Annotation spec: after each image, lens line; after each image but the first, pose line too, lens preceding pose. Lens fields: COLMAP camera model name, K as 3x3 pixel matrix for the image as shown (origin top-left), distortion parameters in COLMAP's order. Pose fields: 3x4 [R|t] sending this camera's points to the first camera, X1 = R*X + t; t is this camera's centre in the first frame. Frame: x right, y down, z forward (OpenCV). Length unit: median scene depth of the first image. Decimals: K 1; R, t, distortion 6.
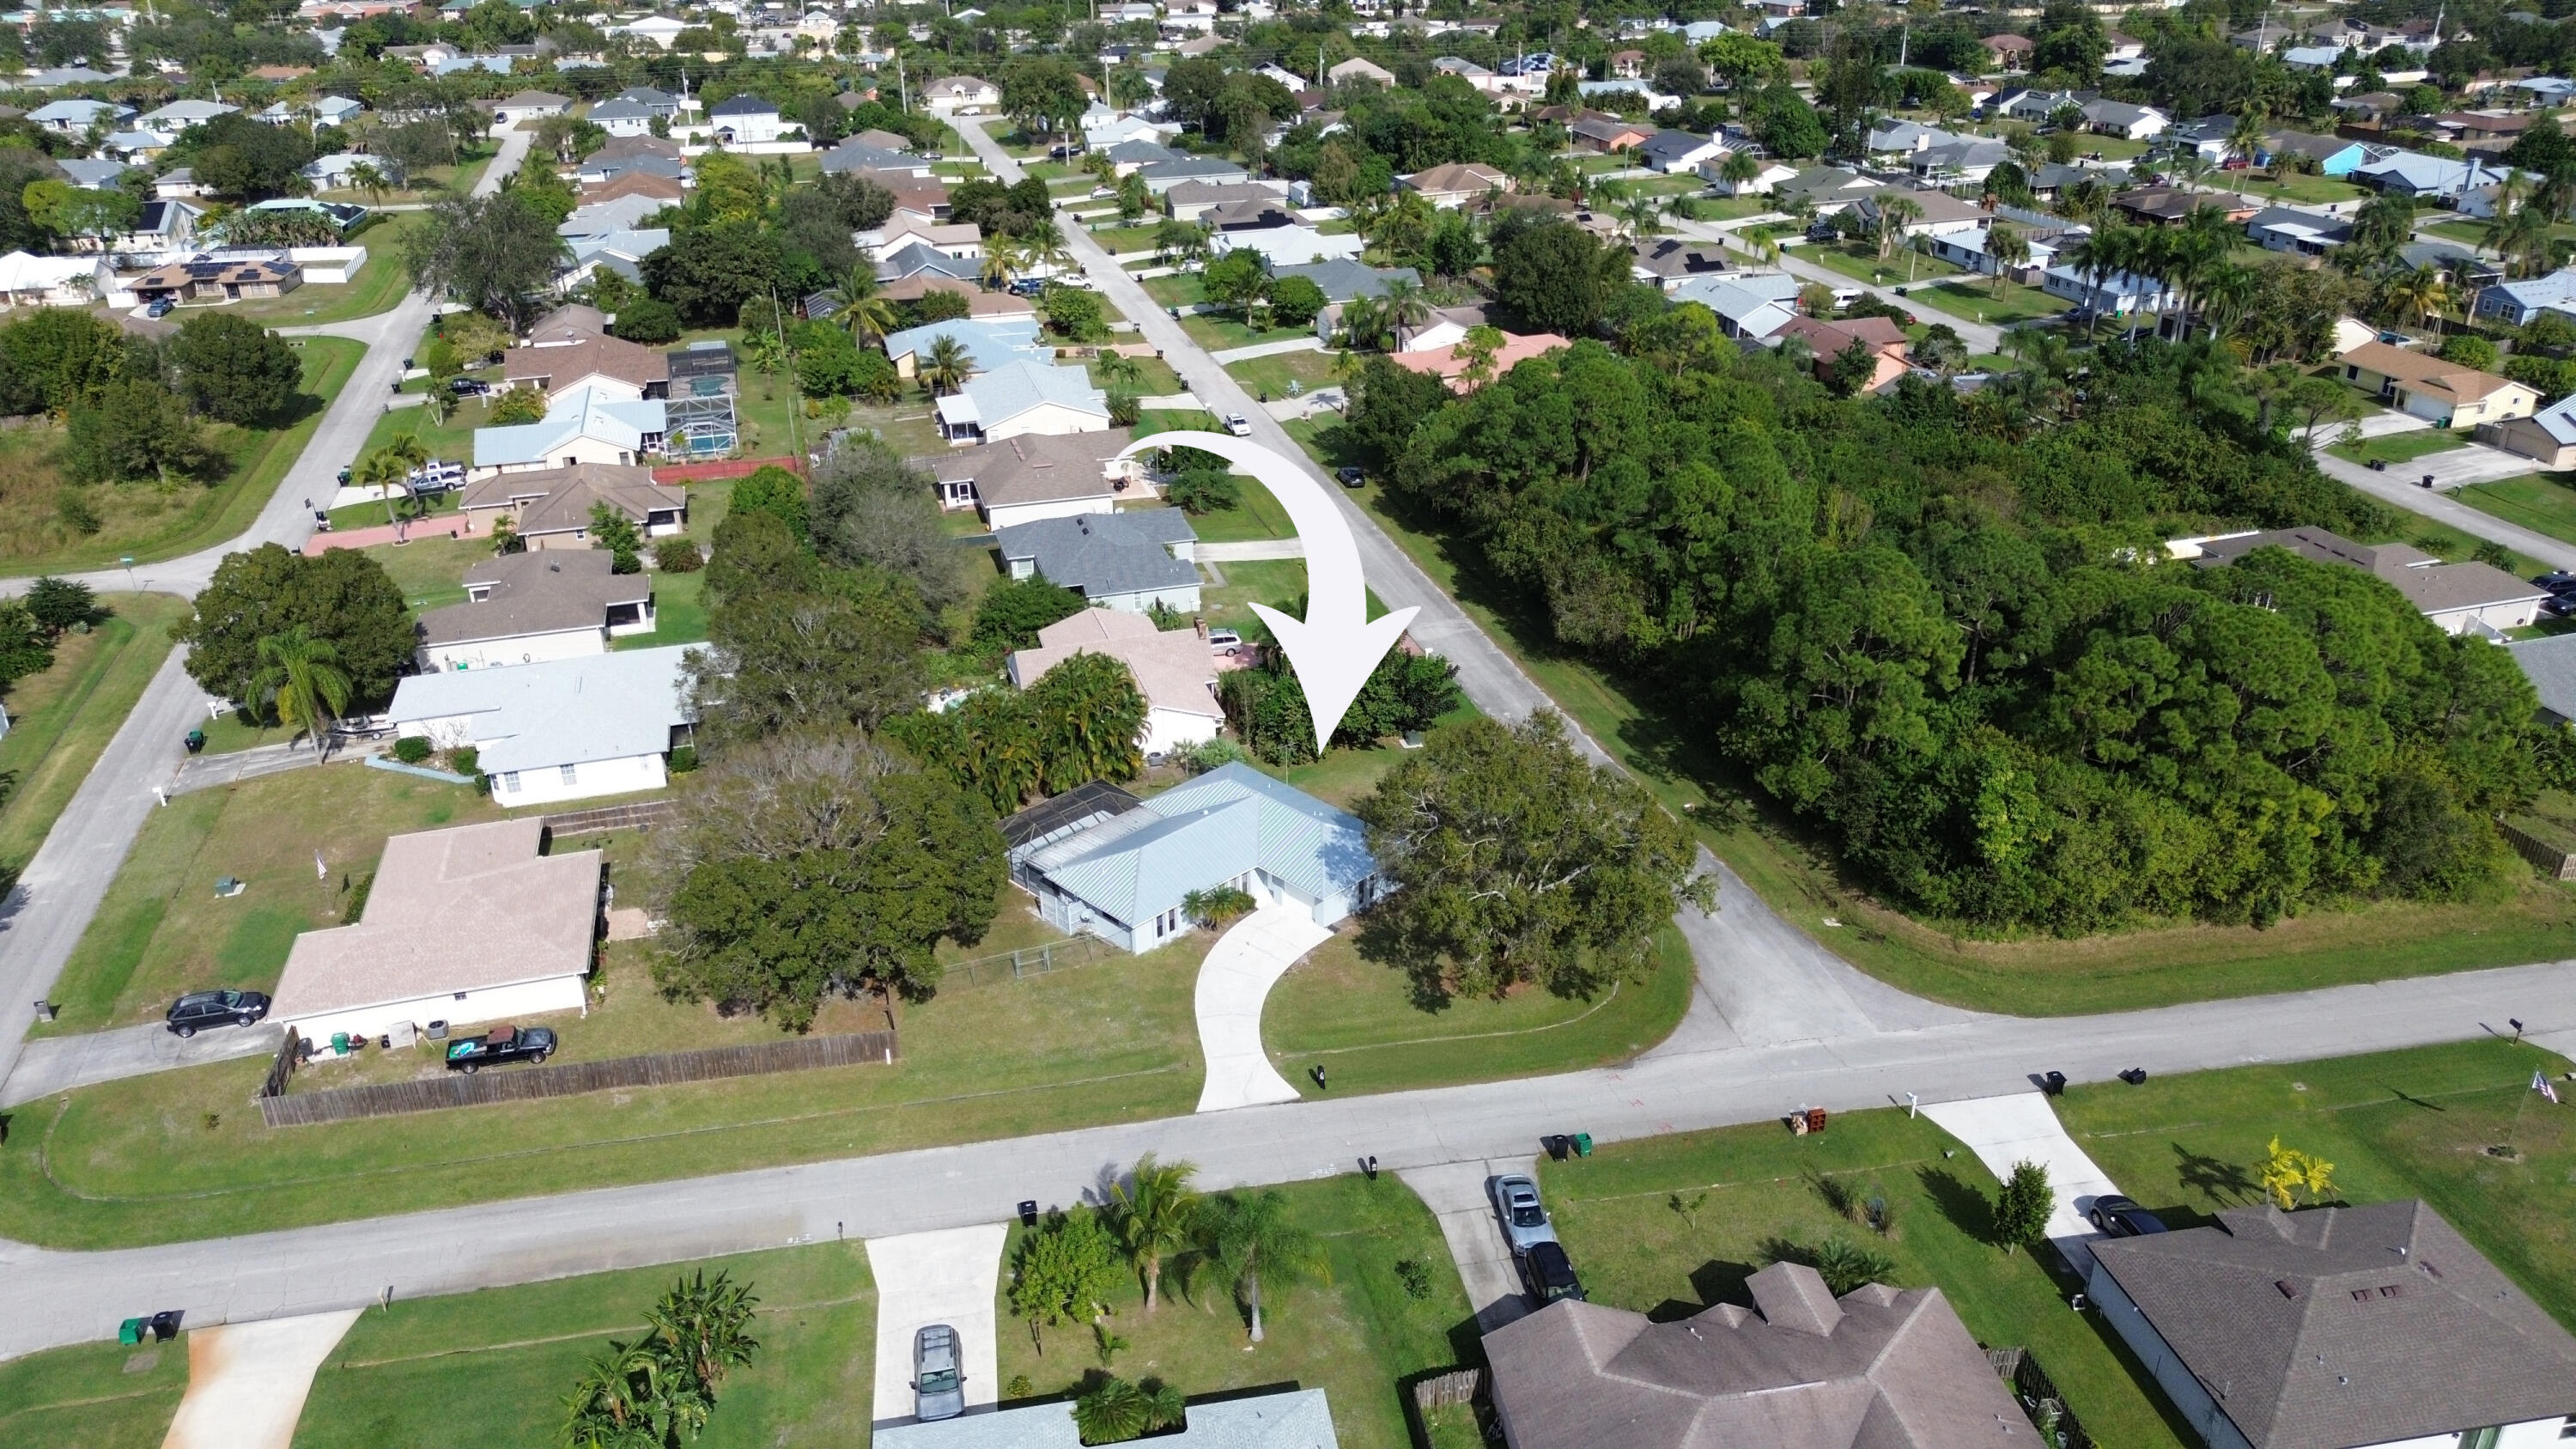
lens RADIAL K [[1824.7, 0, 1294.4], [0, 1824.7, 720.0], [0, 0, 1]] dist [0.059644, -0.053823]
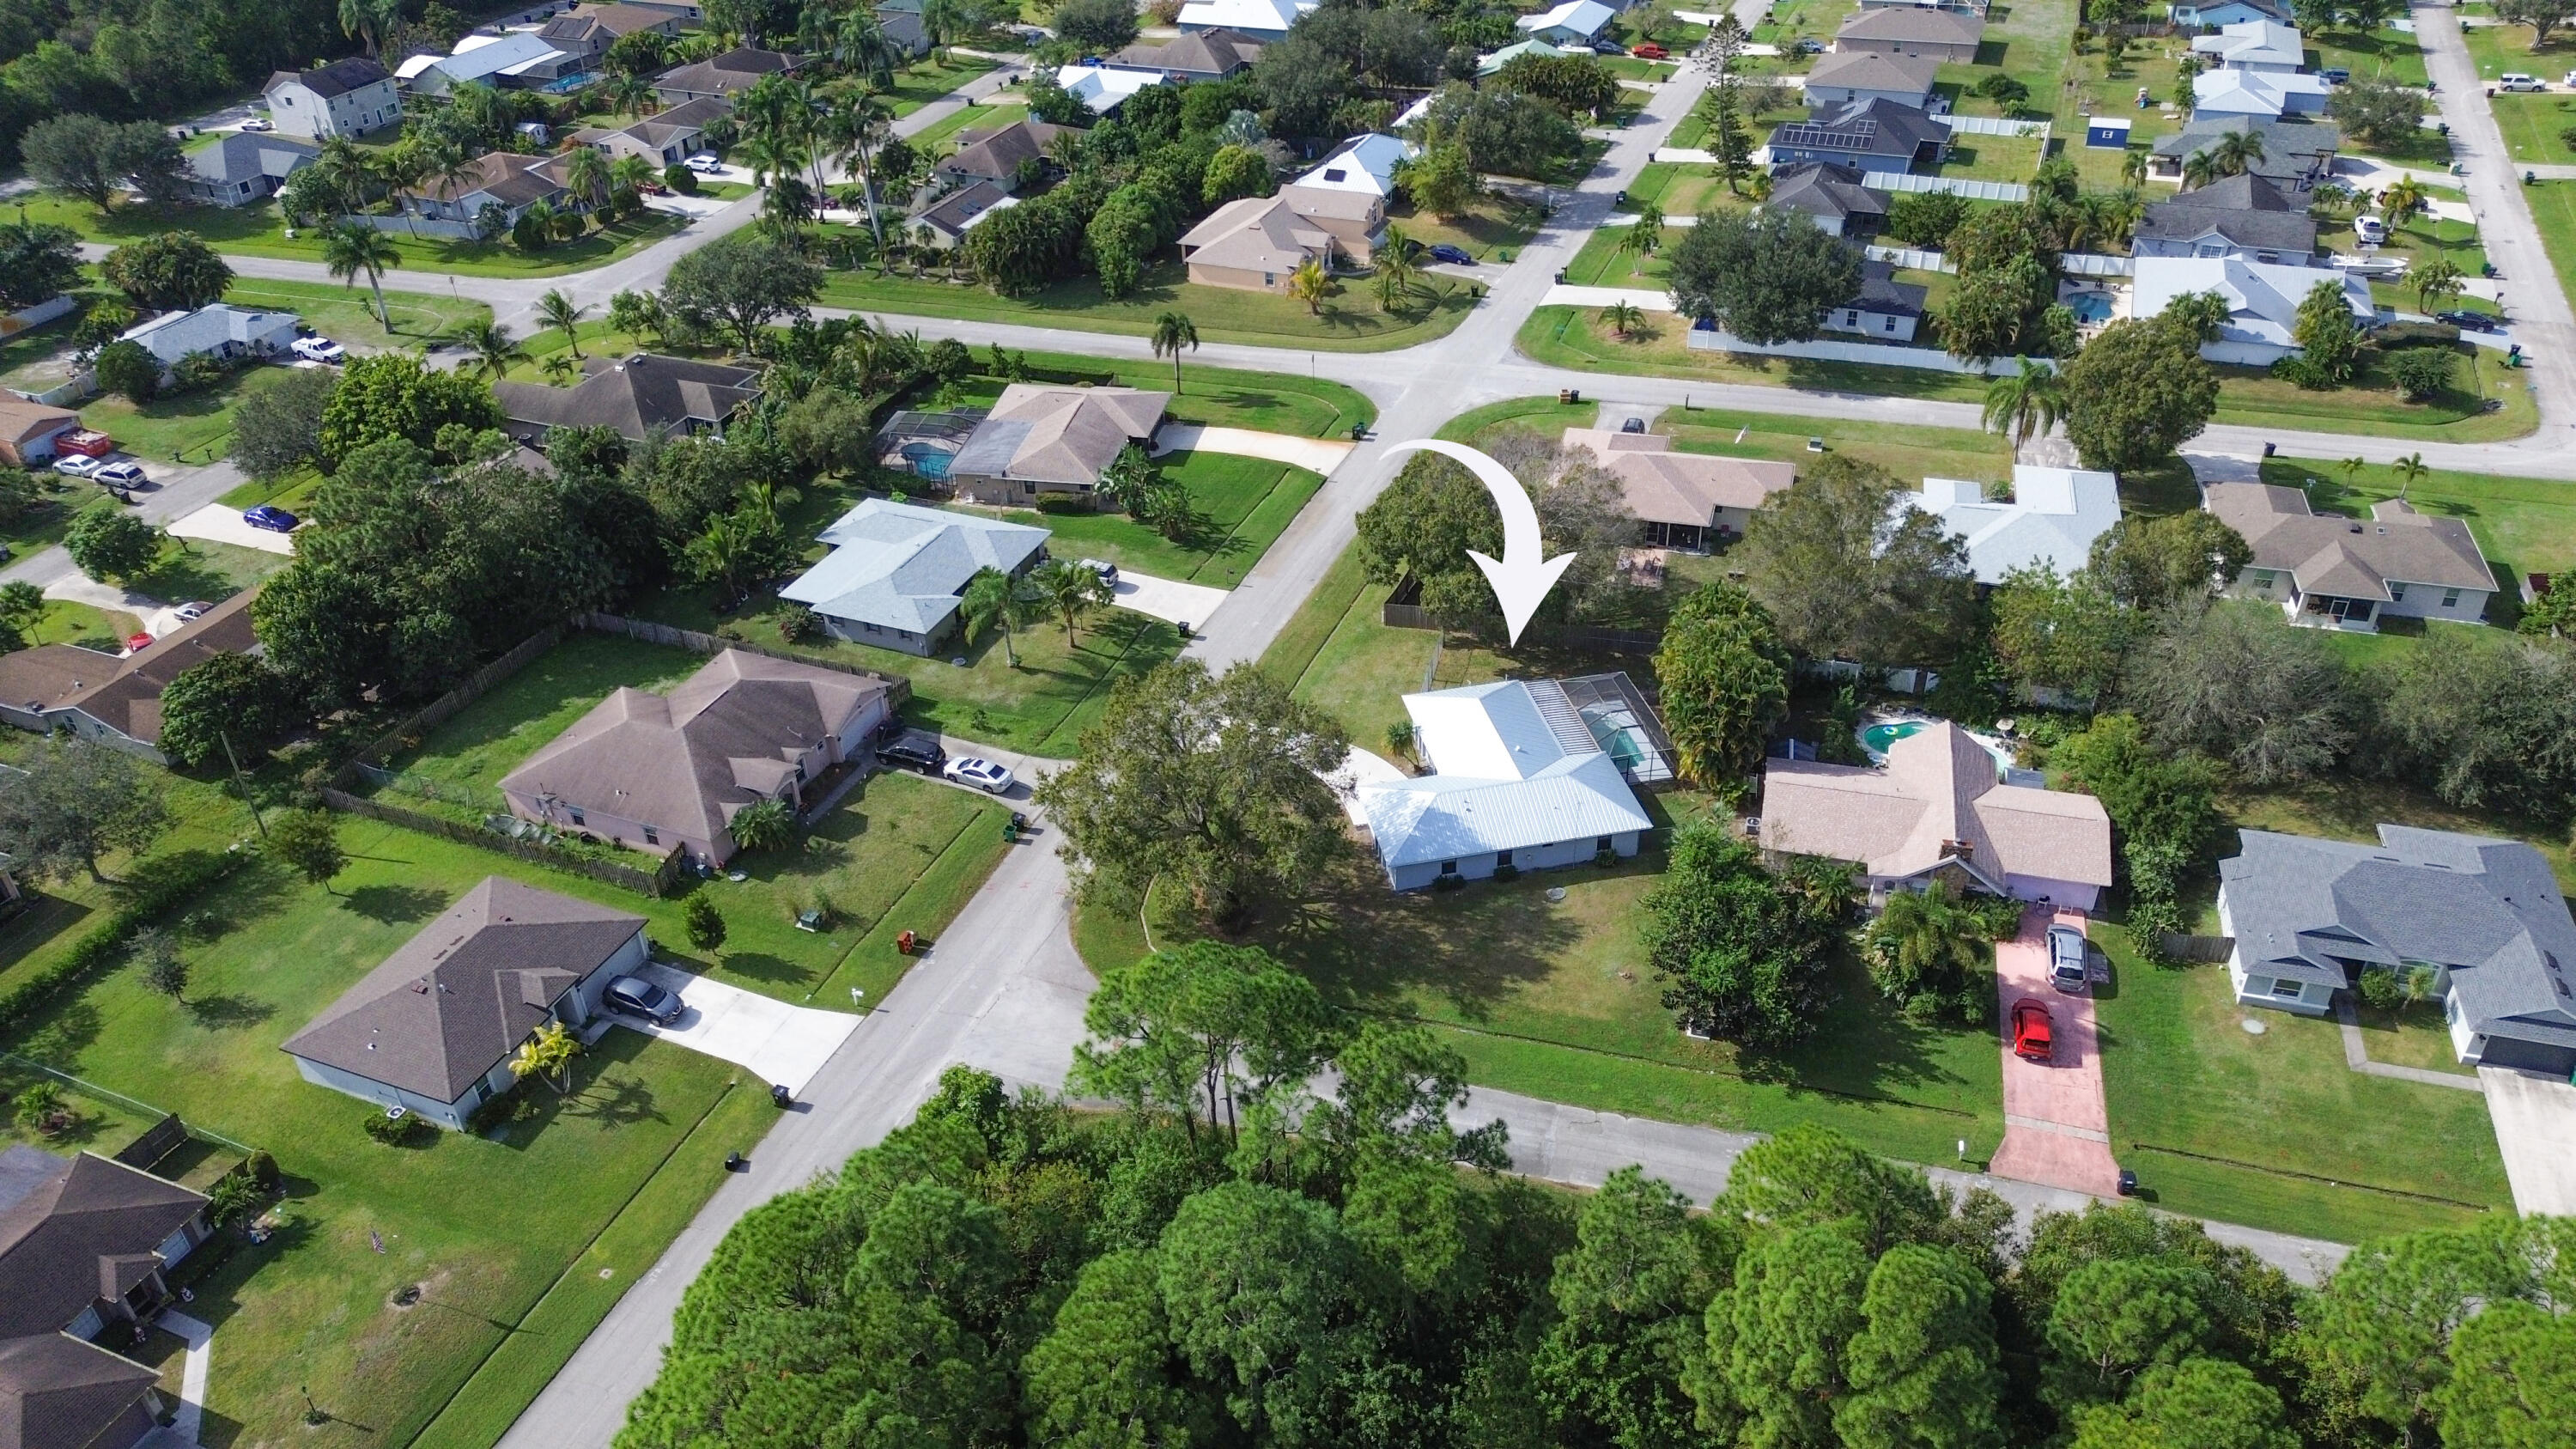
lens RADIAL K [[1824.7, 0, 1294.4], [0, 1824.7, 720.0], [0, 0, 1]] dist [0.059644, -0.053823]
pose [[-0.532600, 0.495206, -0.686373, 0.750594], [-0.331157, 0.624382, 0.707447, -0.675108], [0.778892, 0.604084, -0.168555, 1.095732]]
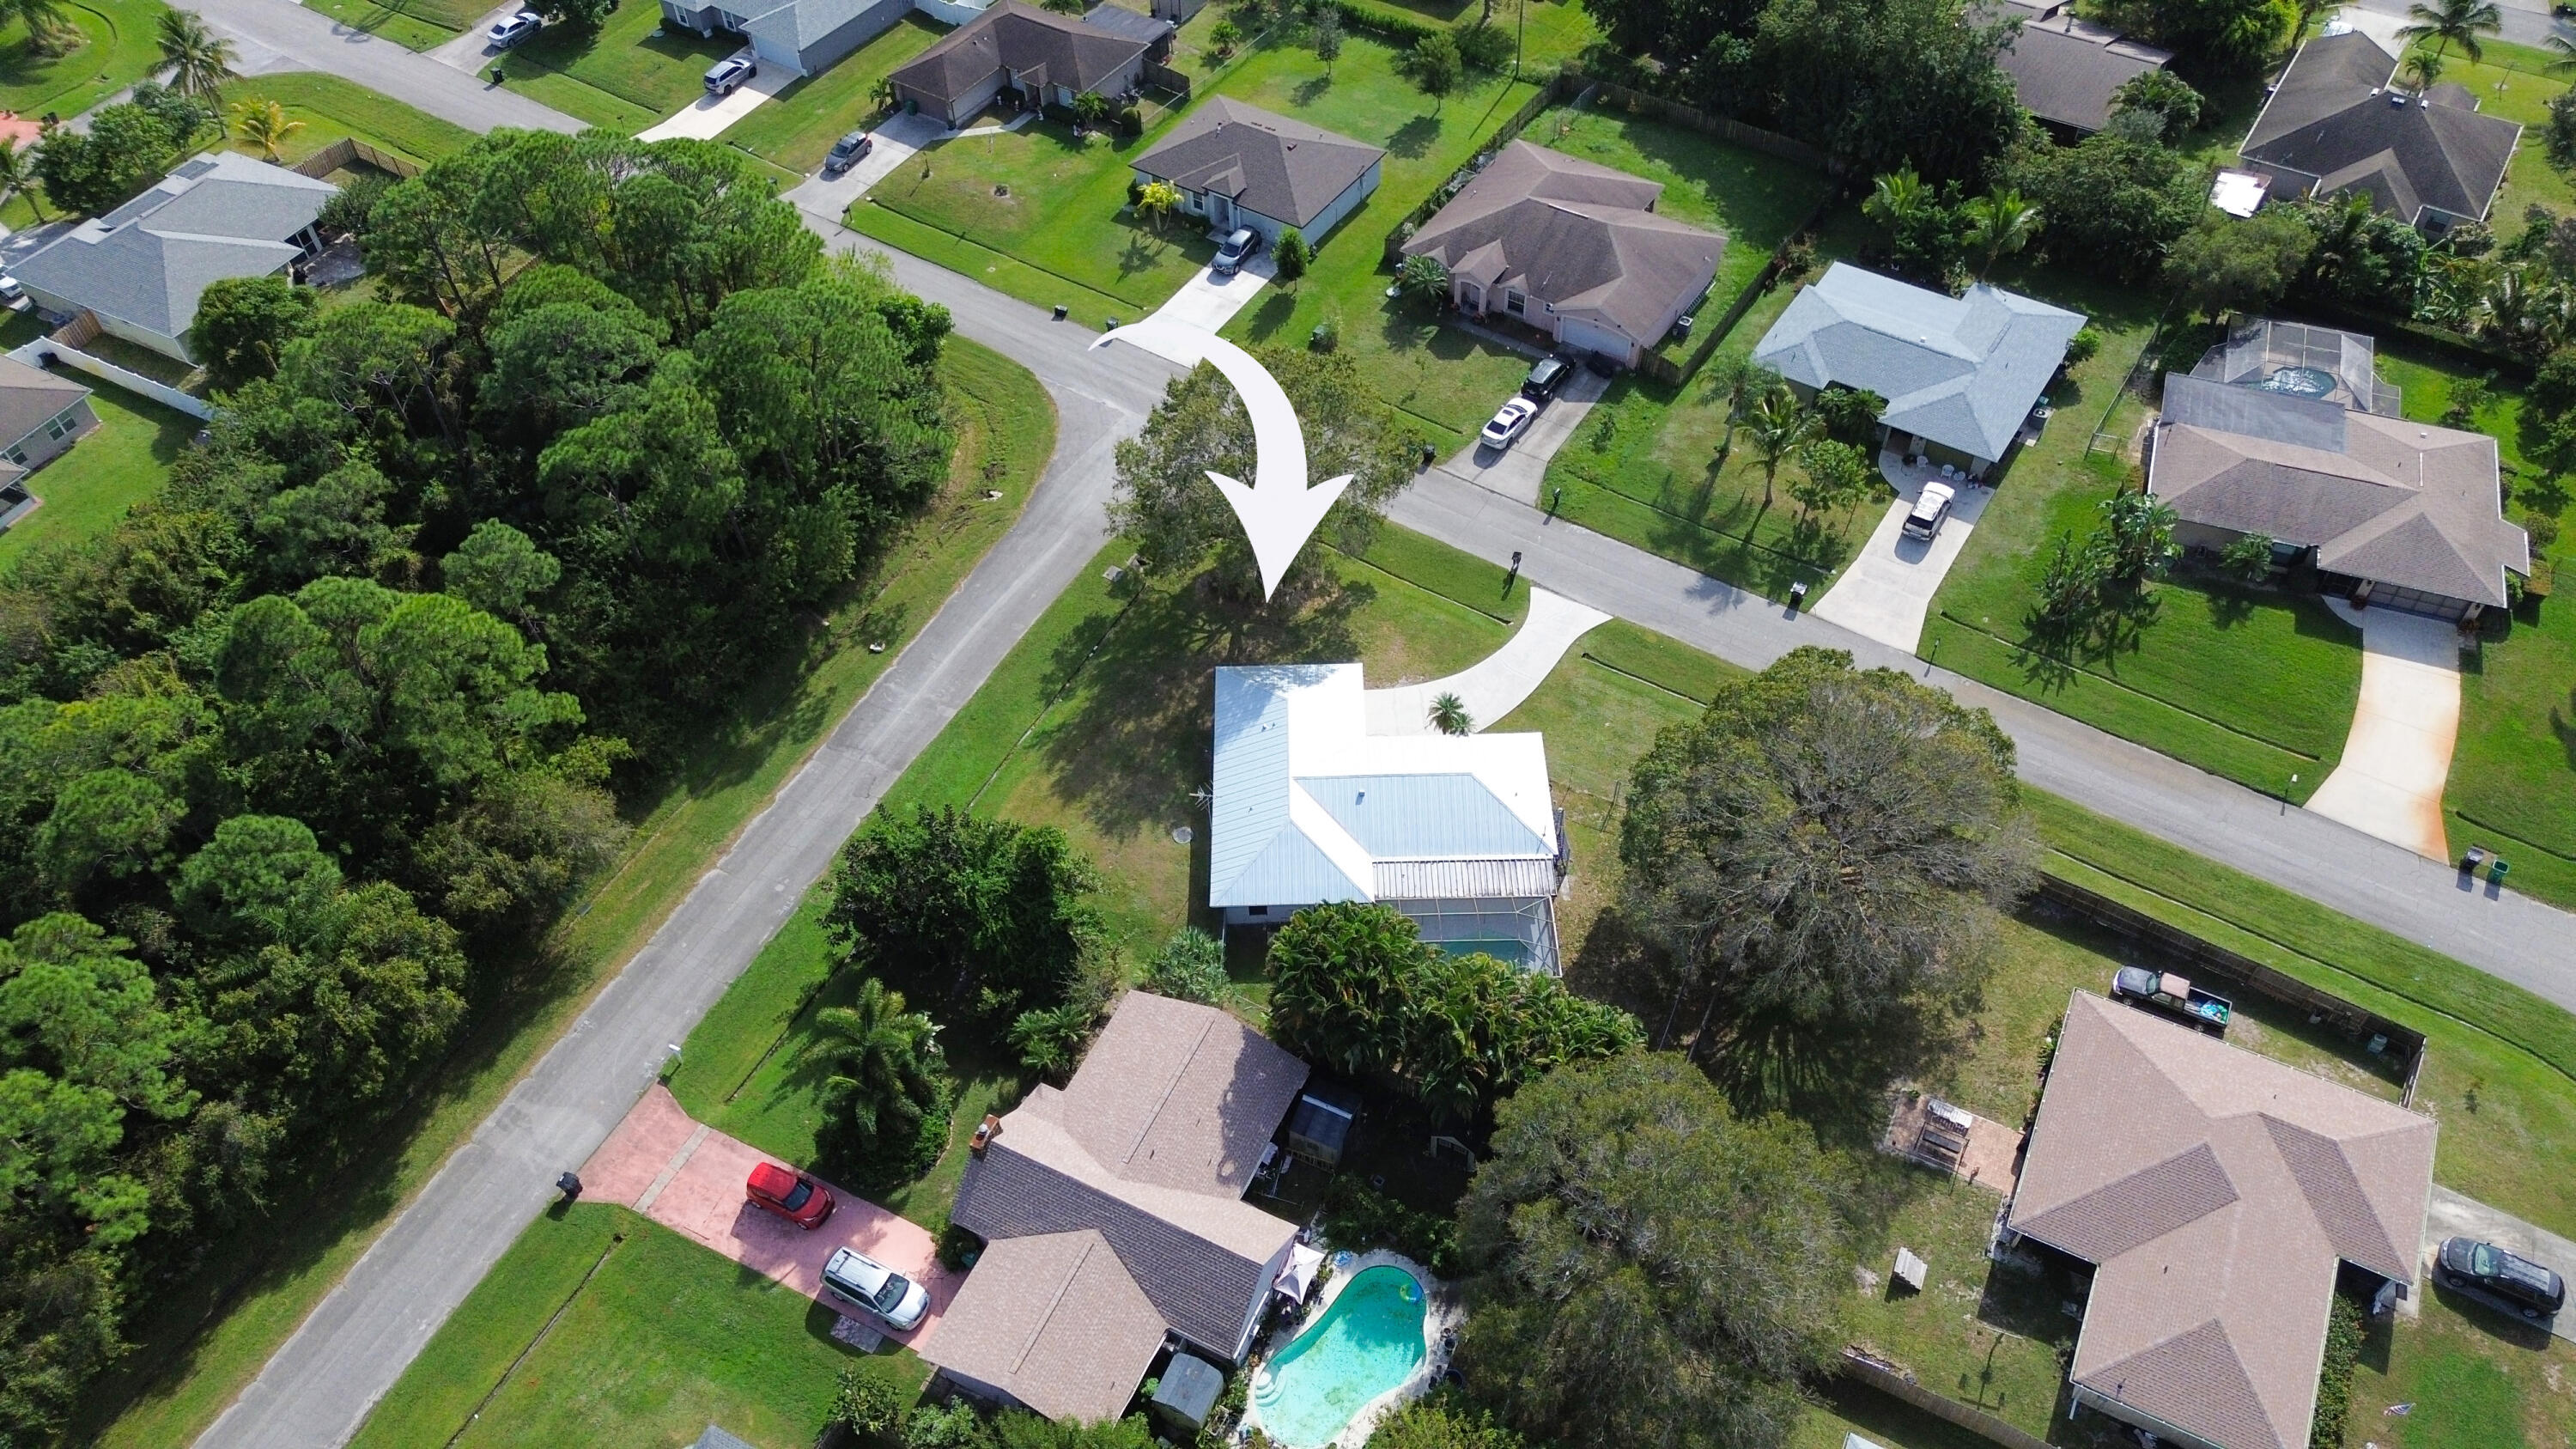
lens RADIAL K [[1824.7, 0, 1294.4], [0, 1824.7, 720.0], [0, 0, 1]] dist [0.059644, -0.053823]
pose [[-0.725924, -0.492779, 0.479795, -0.431767], [0.326882, 0.366582, 0.871072, -0.737562], [-0.605130, 0.789168, -0.105030, 1.112738]]
